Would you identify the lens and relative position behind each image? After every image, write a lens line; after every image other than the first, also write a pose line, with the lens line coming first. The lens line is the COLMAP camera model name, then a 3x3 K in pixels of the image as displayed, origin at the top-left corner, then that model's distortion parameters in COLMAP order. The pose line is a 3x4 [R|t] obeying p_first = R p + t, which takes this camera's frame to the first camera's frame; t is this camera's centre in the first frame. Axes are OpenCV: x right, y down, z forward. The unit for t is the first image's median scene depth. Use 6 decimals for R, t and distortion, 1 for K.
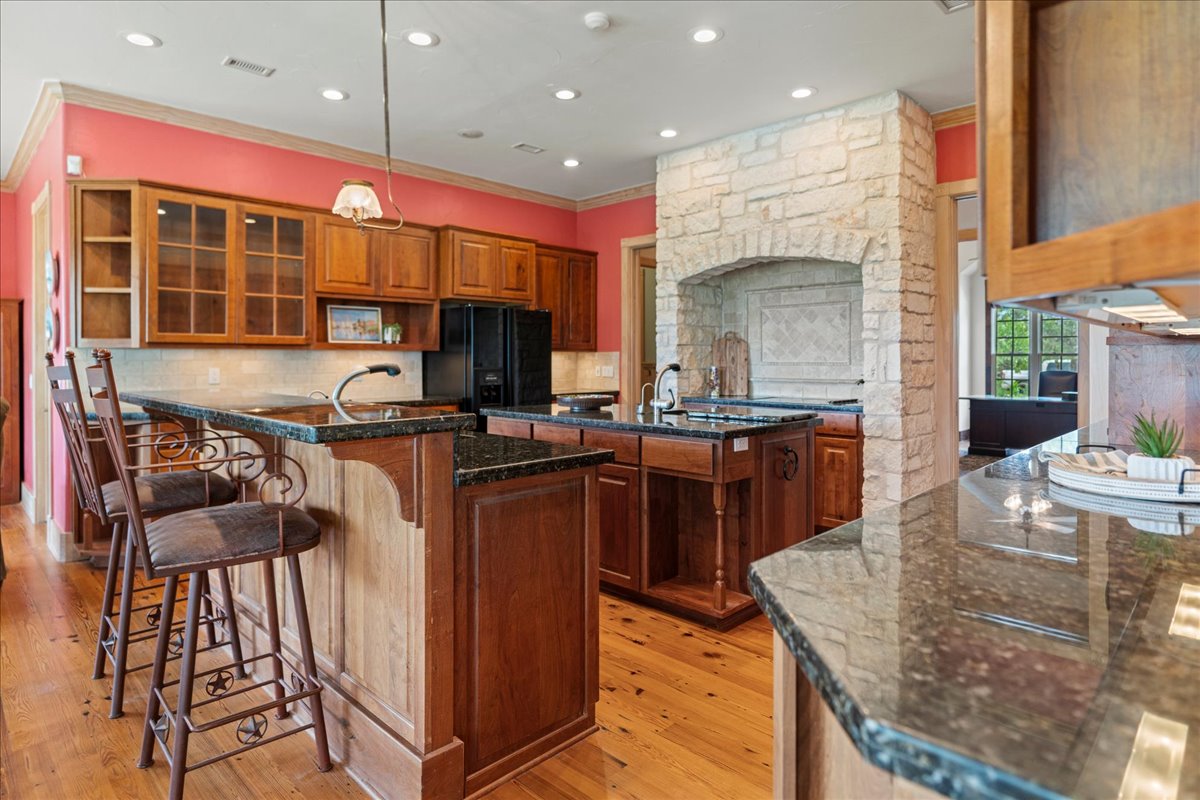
lens RADIAL K [[659.0, 0, 599.6], [0, 659.0, 369.4], [0, 0, 1]] dist [-0.003351, 0.000292]
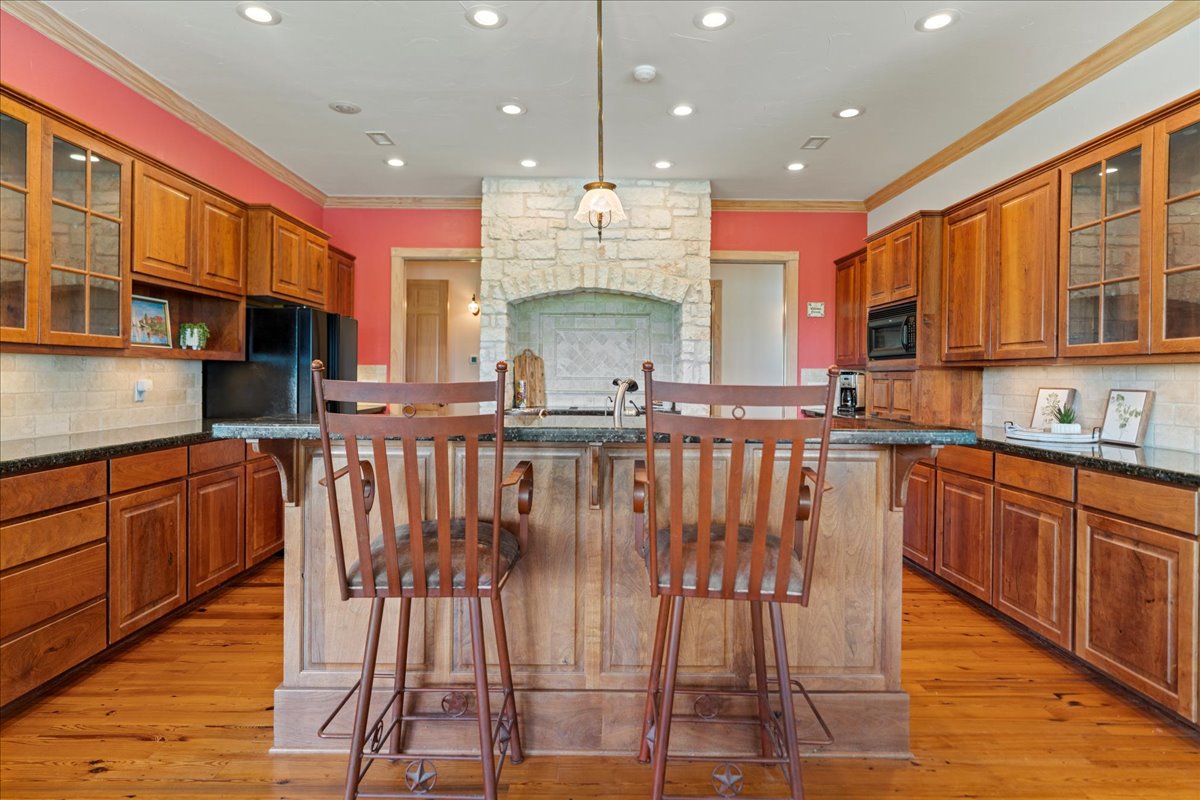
lens RADIAL K [[628.4, 0, 591.8], [0, 628.4, 382.3], [0, 0, 1]] dist [-0.001450, 0.001393]
pose [[0.711310, -0.002676, 0.702873, -0.521365], [0.002987, 0.999995, 0.000785, -0.002570], [-0.702872, 0.001541, 0.711315, 0.193183]]
